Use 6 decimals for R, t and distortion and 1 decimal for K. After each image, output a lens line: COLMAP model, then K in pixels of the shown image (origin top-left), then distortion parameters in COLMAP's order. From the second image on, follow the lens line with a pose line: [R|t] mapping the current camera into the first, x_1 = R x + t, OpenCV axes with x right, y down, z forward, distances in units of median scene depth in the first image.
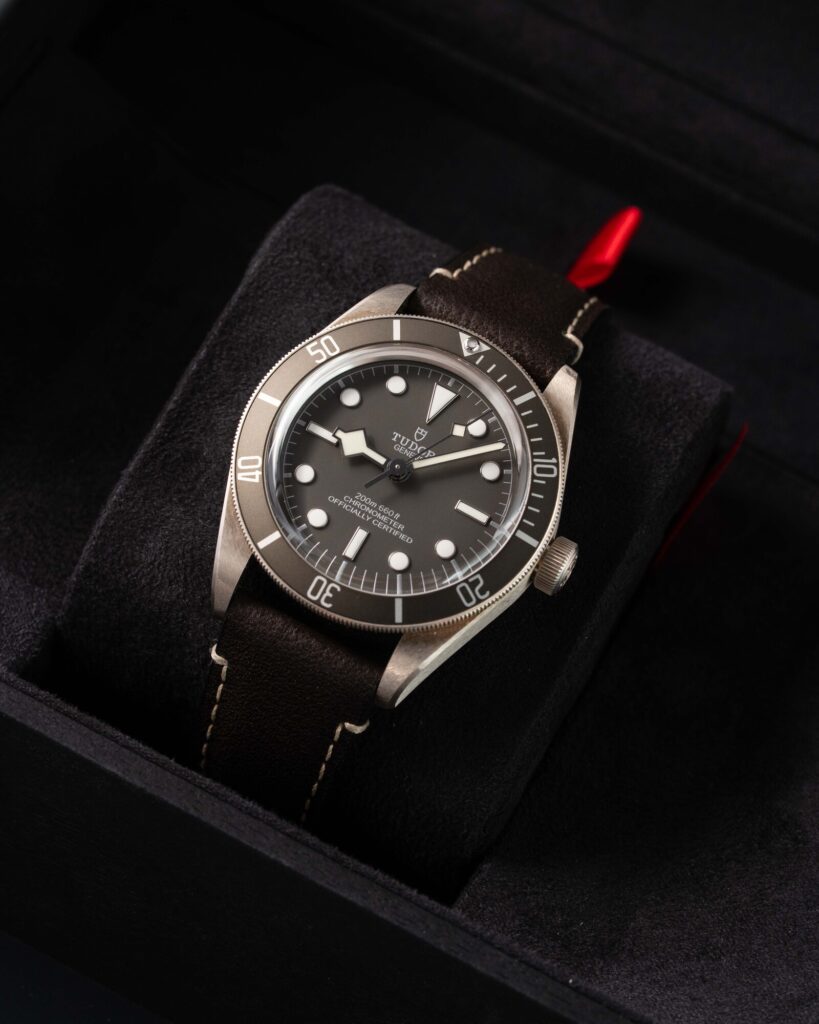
lens RADIAL K [[4501.1, 0, 405.8], [0, 4501.1, 515.5], [0, 0, 1]] dist [-0.005237, 0.000000]
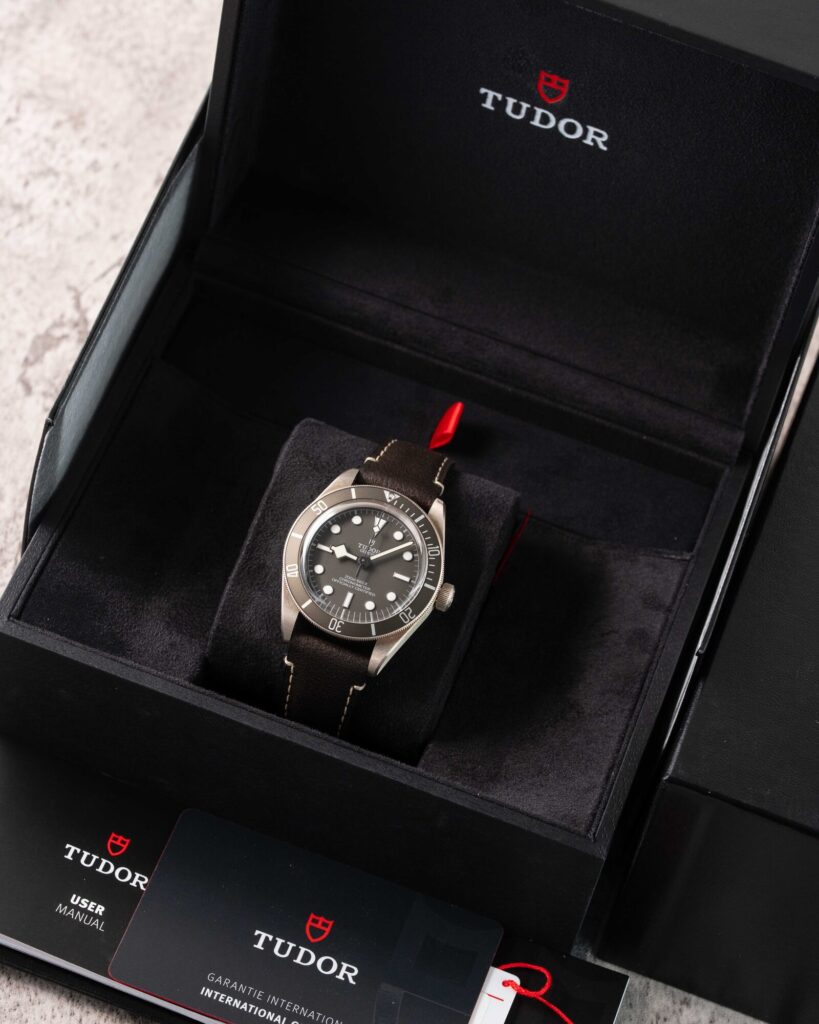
lens RADIAL K [[4501.1, 0, 411.0], [0, 4501.1, 508.6], [0, 0, 1]] dist [-0.005237, 0.000000]
pose [[0.990818, -0.132352, 0.027612, -0.033861], [0.131553, 0.990886, 0.028969, -0.090875], [-0.031195, -0.025070, 0.999199, -1.062487]]
